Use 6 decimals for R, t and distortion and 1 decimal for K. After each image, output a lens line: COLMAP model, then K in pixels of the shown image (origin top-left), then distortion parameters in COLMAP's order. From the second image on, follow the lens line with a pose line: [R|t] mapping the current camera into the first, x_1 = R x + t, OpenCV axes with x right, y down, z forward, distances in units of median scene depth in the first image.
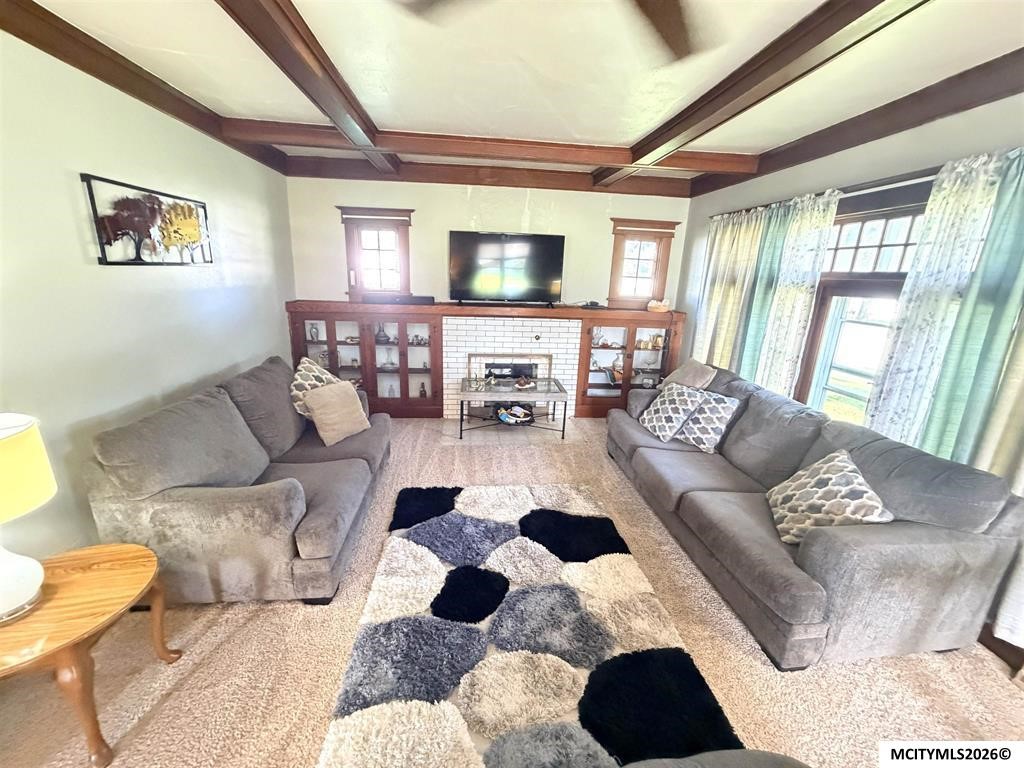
lens RADIAL K [[409.3, 0, 508.2], [0, 409.3, 383.3], [0, 0, 1]] dist [0.001901, 0.000182]
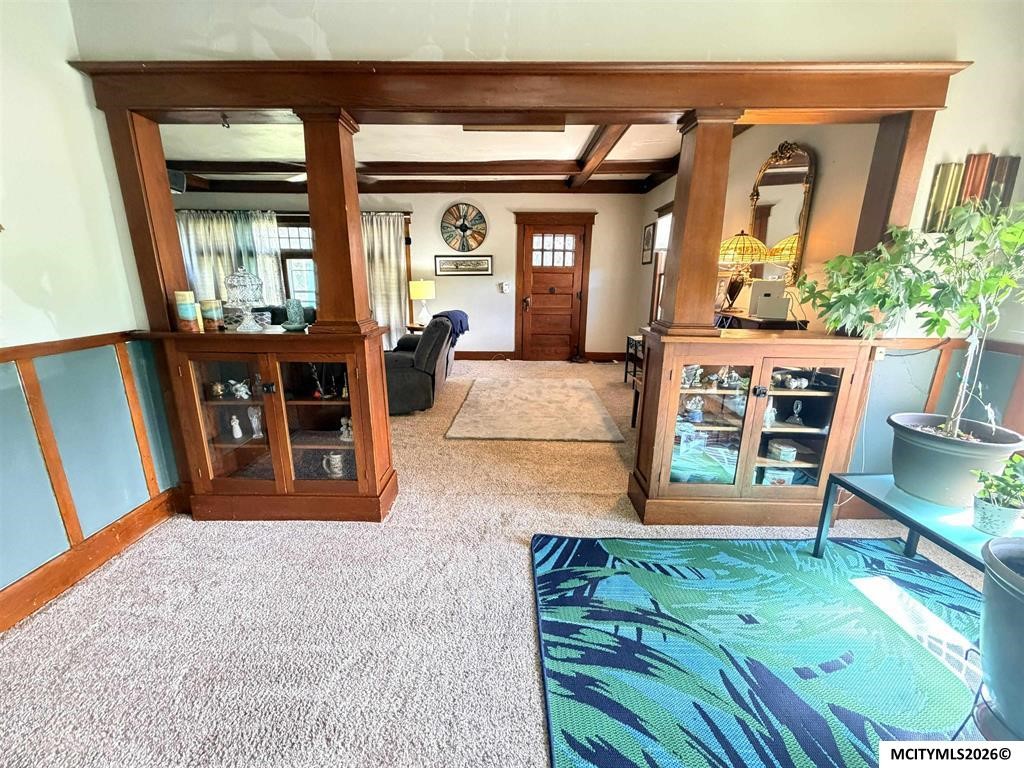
lens RADIAL K [[409.3, 0, 509.1], [0, 409.3, 380.5], [0, 0, 1]] dist [0.001901, 0.000182]
pose [[0.104538, -0.280615, 0.954111, -1.501031], [0.255675, 0.934705, 0.246895, 0.175316], [-0.961094, 0.218132, 0.169458, -0.429865]]
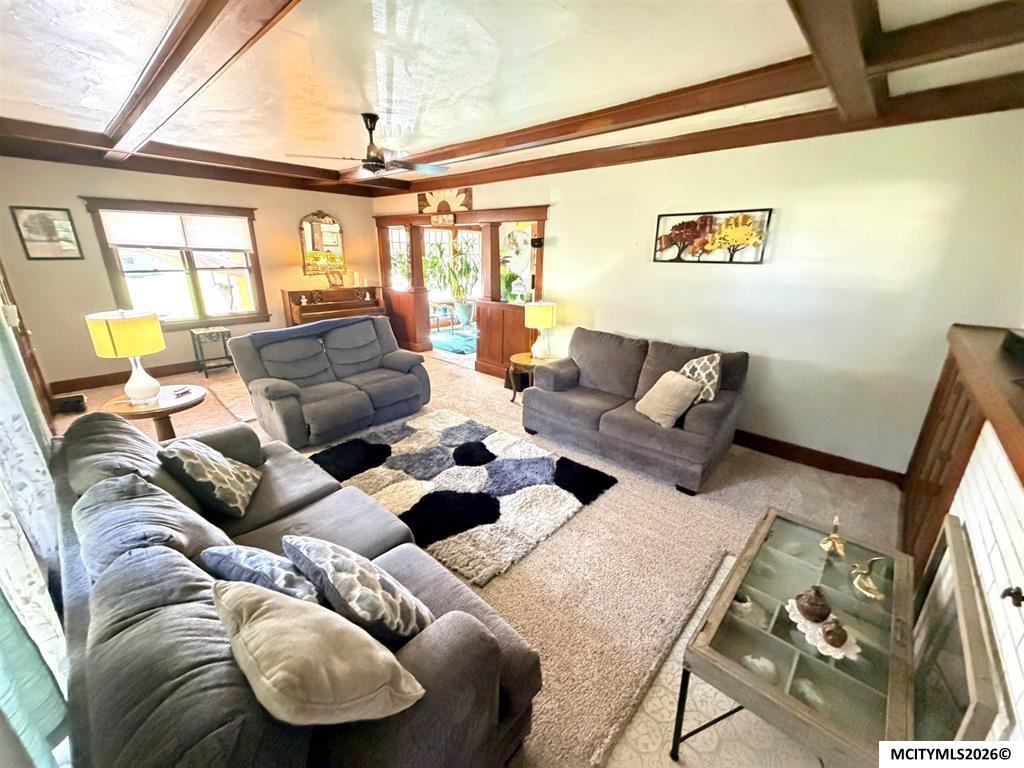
lens RADIAL K [[409.3, 0, 511.6], [0, 409.3, 383.5], [0, 0, 1]] dist [0.001901, 0.000182]
pose [[-0.741845, 0.158993, -0.651450, 0.655847], [-0.214736, 0.864001, 0.455401, -0.413595], [0.635259, 0.477727, -0.606814, 1.578317]]
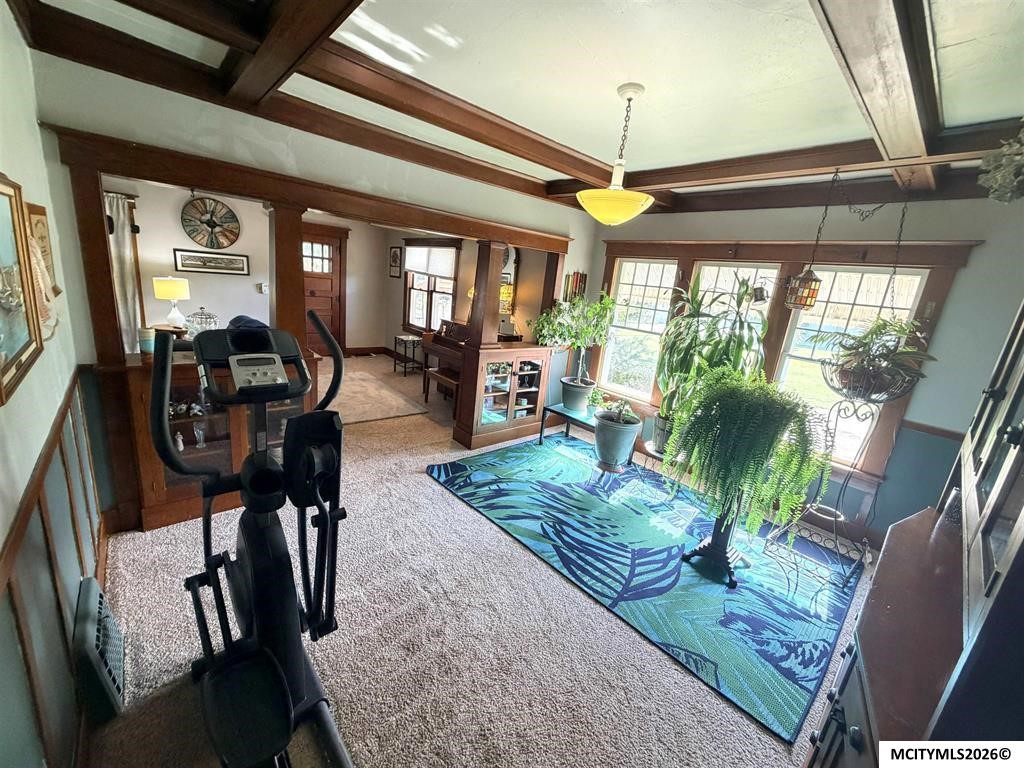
lens RADIAL K [[409.3, 0, 507.9], [0, 409.3, 376.8], [0, 0, 1]] dist [0.001901, 0.000182]
pose [[-0.579688, -0.288033, 0.762233, -1.941606], [0.086477, 0.908411, 0.409037, -0.148236], [-0.810237, 0.303029, -0.501687, 0.095583]]
